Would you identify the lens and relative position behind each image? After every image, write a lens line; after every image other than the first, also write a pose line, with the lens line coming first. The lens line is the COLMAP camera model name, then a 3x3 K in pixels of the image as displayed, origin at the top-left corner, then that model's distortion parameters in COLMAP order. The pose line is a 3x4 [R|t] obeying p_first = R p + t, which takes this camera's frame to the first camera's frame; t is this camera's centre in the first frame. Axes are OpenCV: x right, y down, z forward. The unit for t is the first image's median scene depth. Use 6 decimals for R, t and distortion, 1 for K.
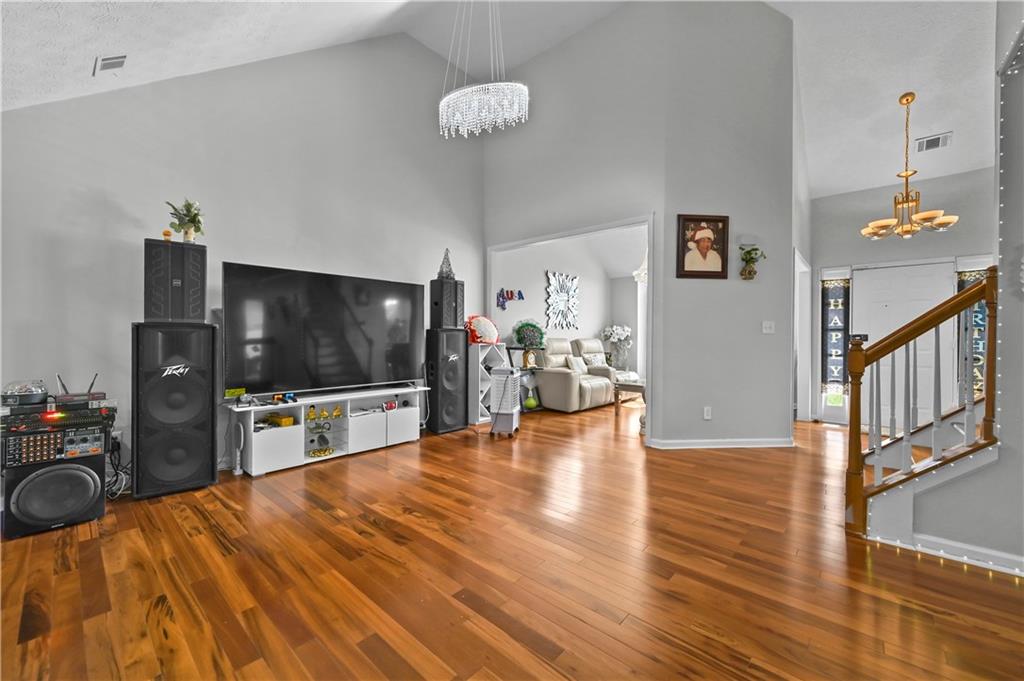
lens RADIAL K [[403.6, 0, 512.4], [0, 403.6, 341.4], [0, 0, 1]] dist [-0.001727, 0.000467]
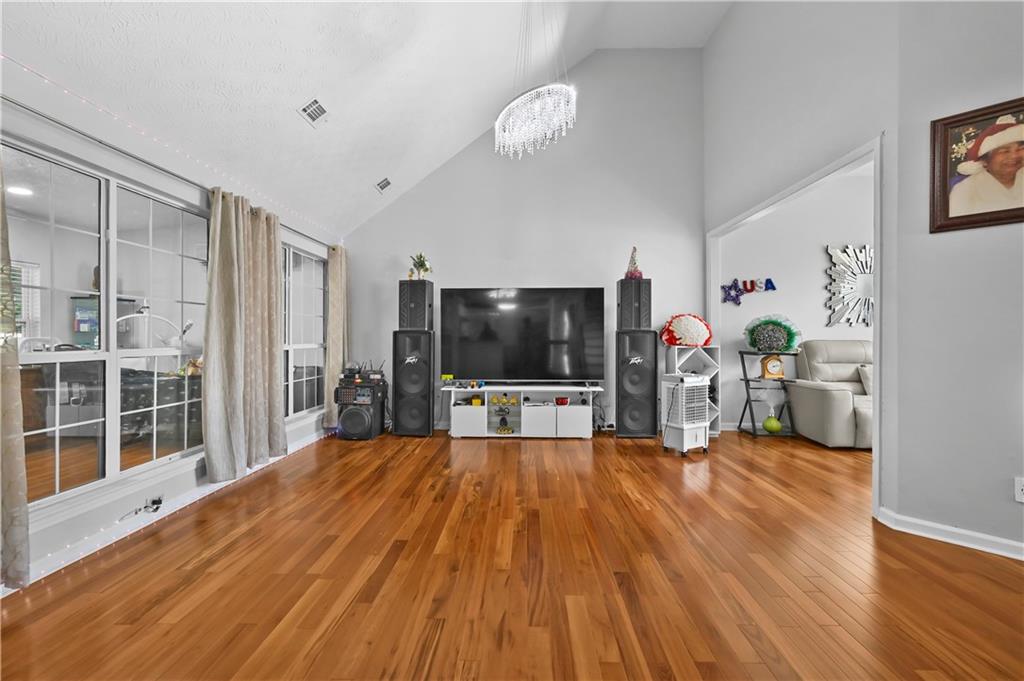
lens RADIAL K [[403.6, 0, 511.7], [0, 403.6, 336.6], [0, 0, 1]] dist [-0.001727, 0.000467]
pose [[0.643590, -0.005585, -0.765350, 0.460877], [-0.006628, 0.999895, -0.012870, -0.002286], [0.765342, 0.013356, 0.643485, 0.190409]]
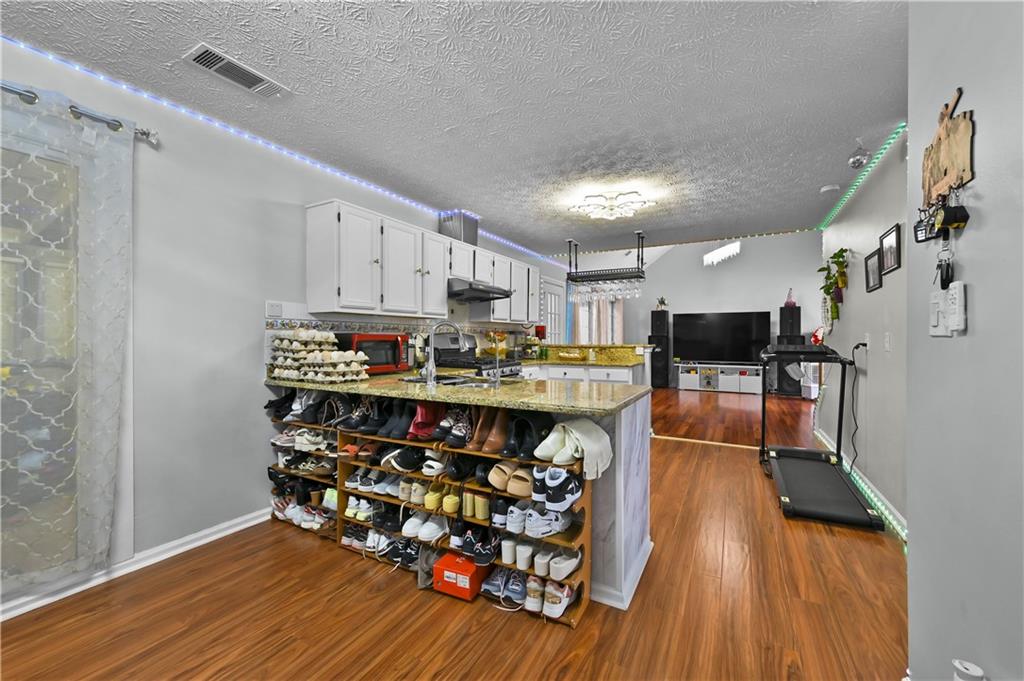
lens RADIAL K [[403.6, 0, 510.0], [0, 403.6, 335.0], [0, 0, 1]] dist [-0.001727, 0.000467]
pose [[0.216767, -0.002549, -0.976220, 1.478603], [-0.008430, 0.999954, -0.004483, -0.017516], [0.976187, 0.009202, 0.216735, -0.620371]]
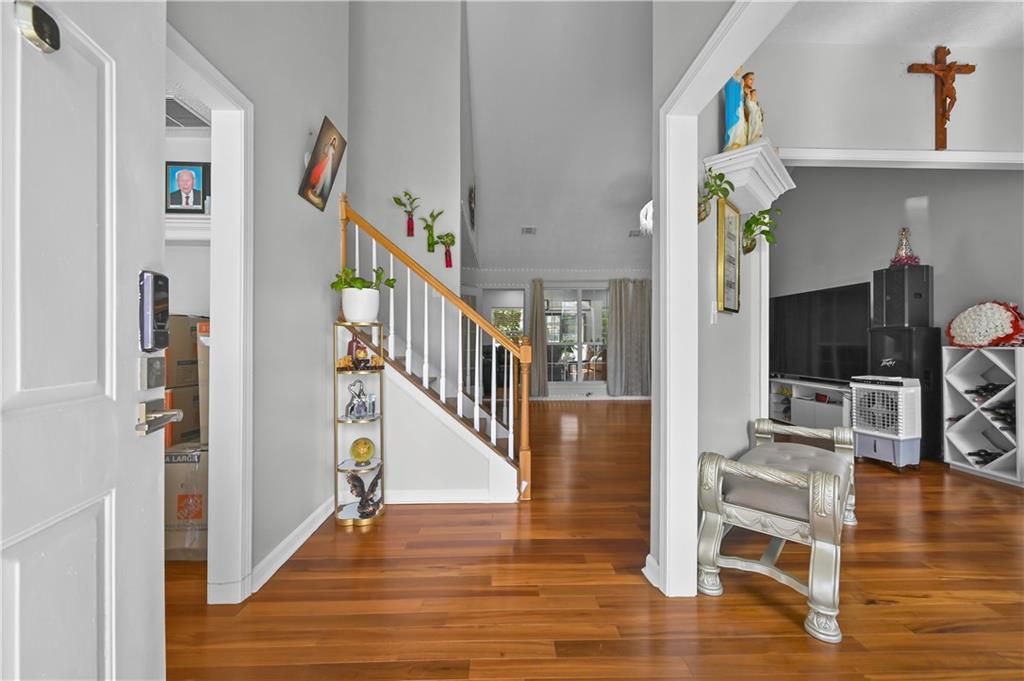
lens RADIAL K [[403.6, 0, 512.0], [0, 403.6, 340.0], [0, 0, 1]] dist [-0.001727, 0.000467]
pose [[-0.730185, -0.003387, -0.683241, 1.129719], [-0.008723, 0.999952, 0.004365, -0.002947], [0.683194, 0.009147, -0.730180, 1.257335]]
